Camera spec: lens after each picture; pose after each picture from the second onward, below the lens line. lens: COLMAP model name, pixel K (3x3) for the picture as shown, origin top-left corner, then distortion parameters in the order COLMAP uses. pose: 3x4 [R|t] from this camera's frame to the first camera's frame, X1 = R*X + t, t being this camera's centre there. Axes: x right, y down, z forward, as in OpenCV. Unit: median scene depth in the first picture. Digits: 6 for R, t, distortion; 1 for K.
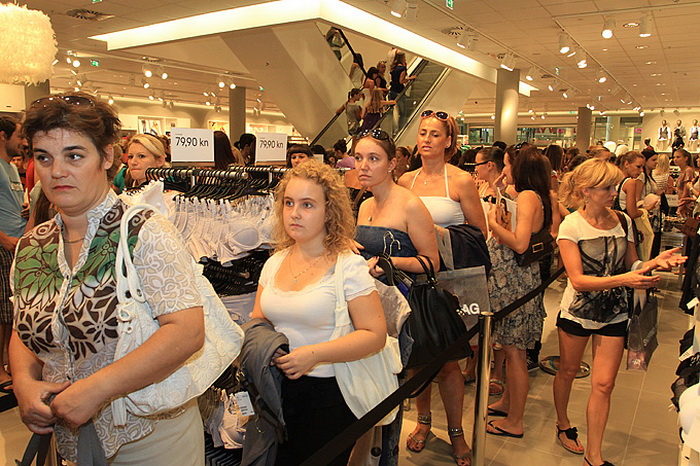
lens RADIAL K [[552.6, 0, 350.0], [0, 552.6, 234.2], [0, 0, 1]] dist [-0.031907, 0.021417]
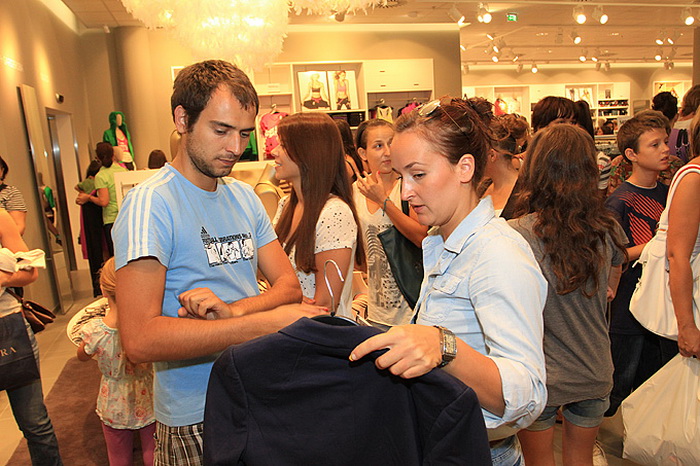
lens RADIAL K [[552.6, 0, 350.6], [0, 552.6, 232.3], [0, 0, 1]] dist [-0.031907, 0.021417]
pose [[0.742648, 0.061265, -0.666874, -0.058098], [-0.033397, 0.997956, 0.054490, -0.025093], [0.668849, -0.018195, 0.743176, 0.158389]]
